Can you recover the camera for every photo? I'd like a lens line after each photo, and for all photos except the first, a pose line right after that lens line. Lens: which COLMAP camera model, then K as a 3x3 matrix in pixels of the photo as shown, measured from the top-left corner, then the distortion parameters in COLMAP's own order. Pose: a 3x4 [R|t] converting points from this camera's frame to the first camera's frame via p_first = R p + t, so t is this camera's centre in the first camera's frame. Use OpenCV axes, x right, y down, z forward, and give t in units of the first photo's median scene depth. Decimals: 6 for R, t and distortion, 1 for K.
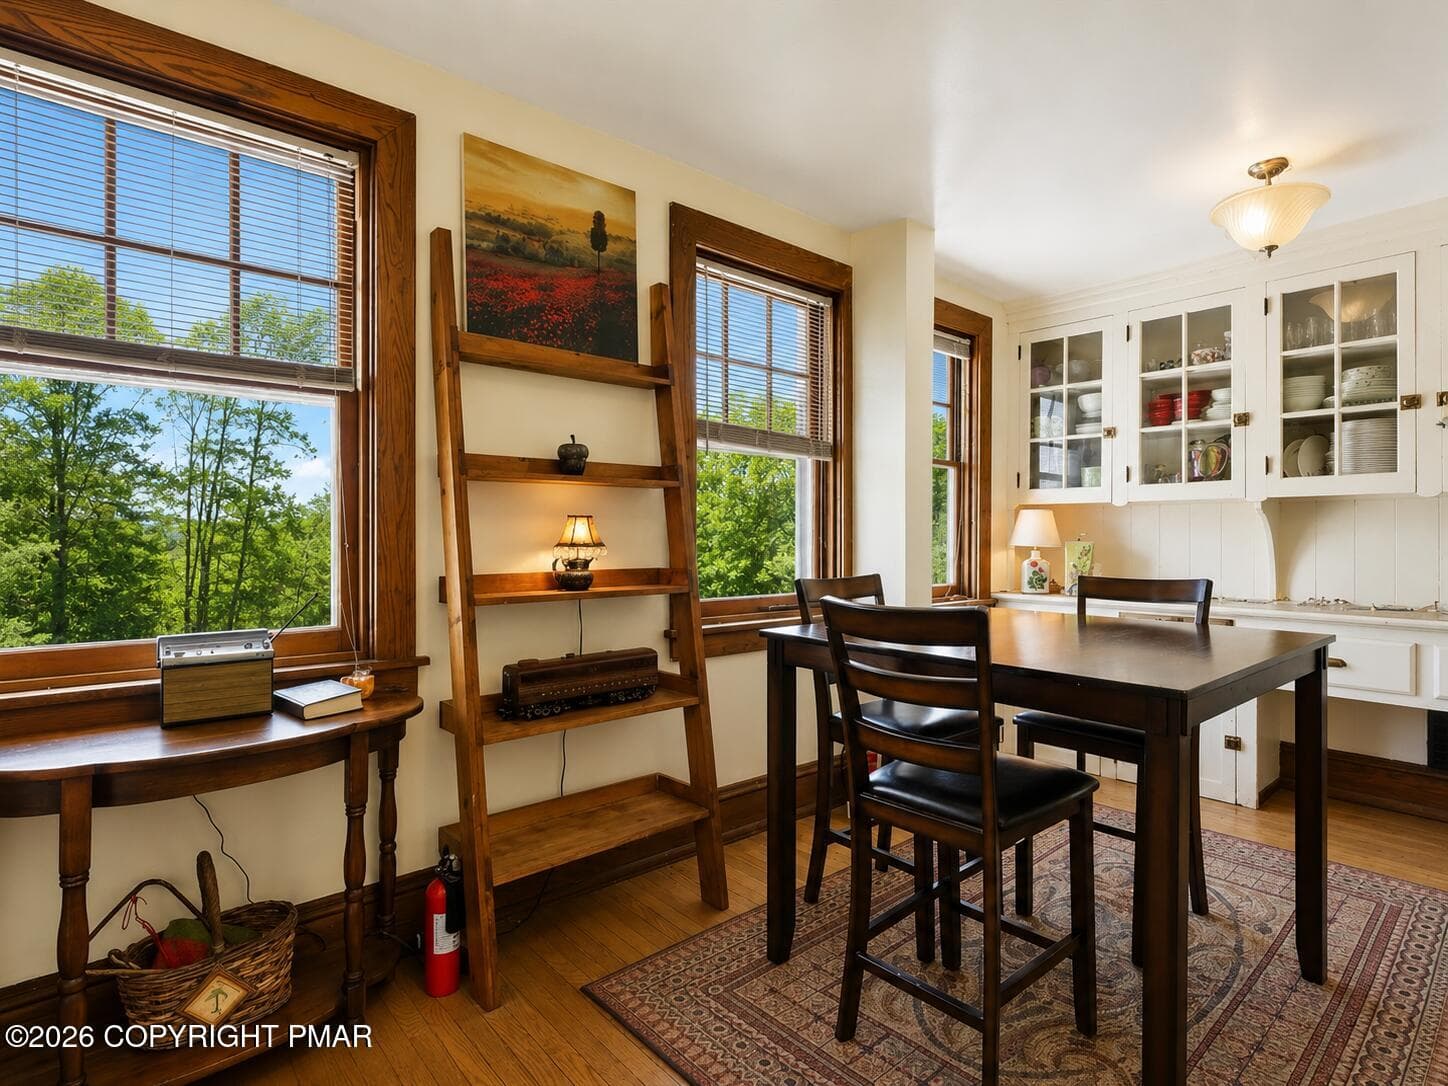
lens RADIAL K [[765.2, 0, 724.0], [0, 765.2, 543.0], [0, 0, 1]] dist [0.012060, 0.001531]
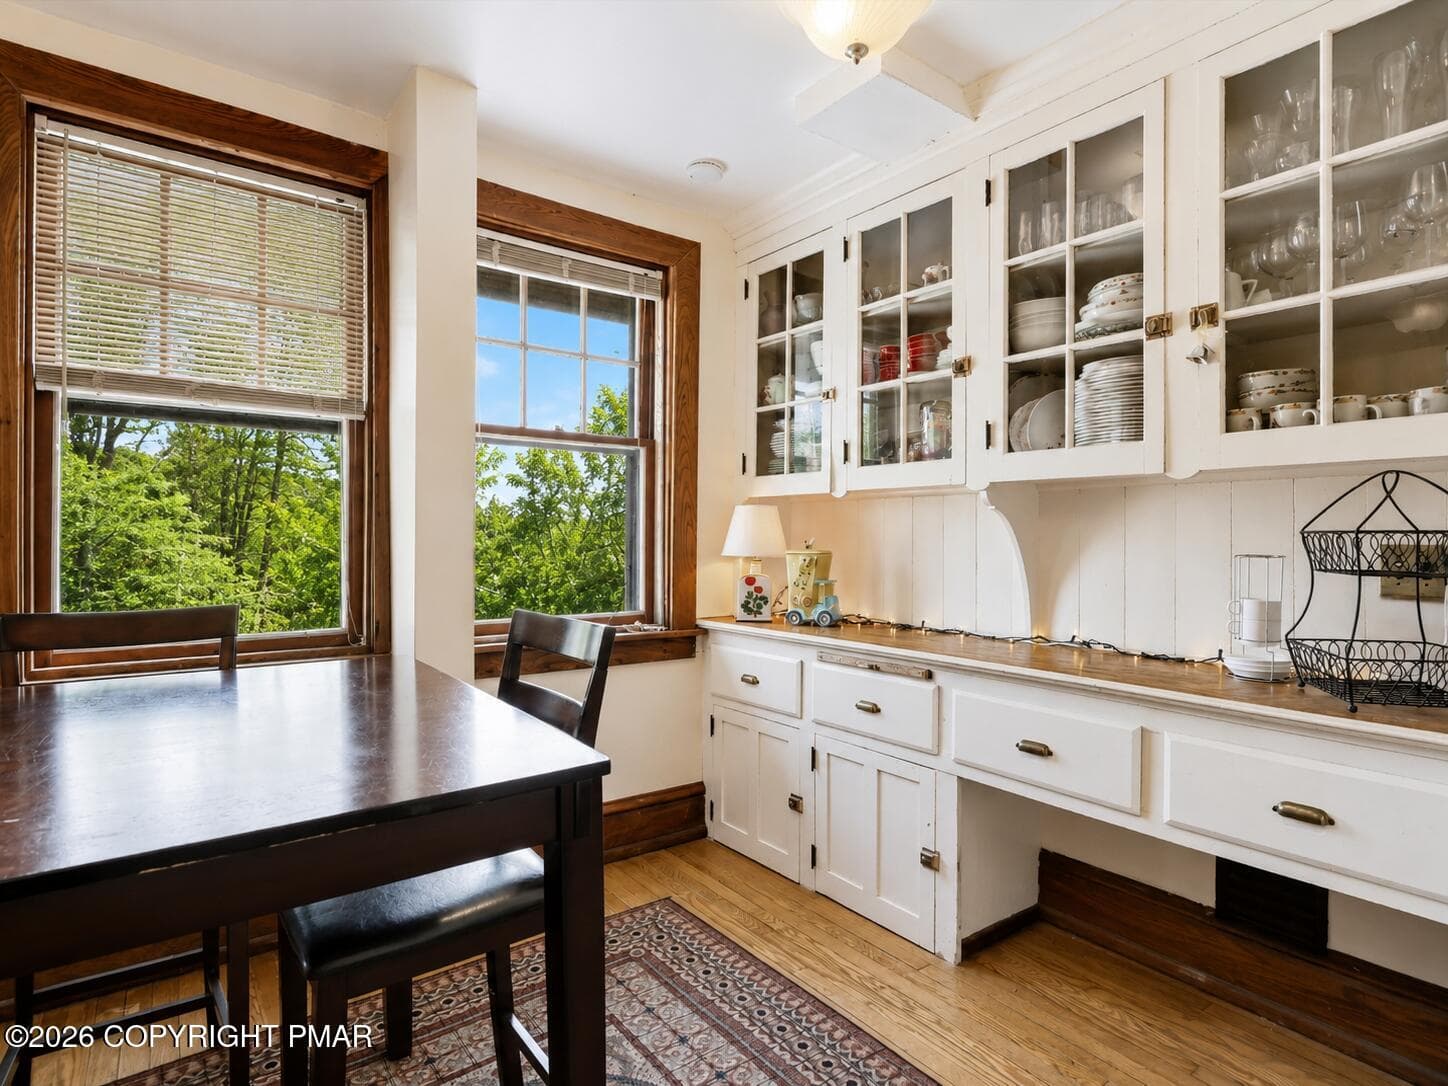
lens RADIAL K [[789.9, 0, 701.5], [0, 789.9, 539.4], [0, 0, 1]] dist [0.000304, 0.001526]
pose [[0.997704, 0.002519, -0.067676, 0.483594], [-0.002915, 0.999979, -0.005754, -0.007862], [0.067660, 0.005938, 0.997691, 0.301862]]
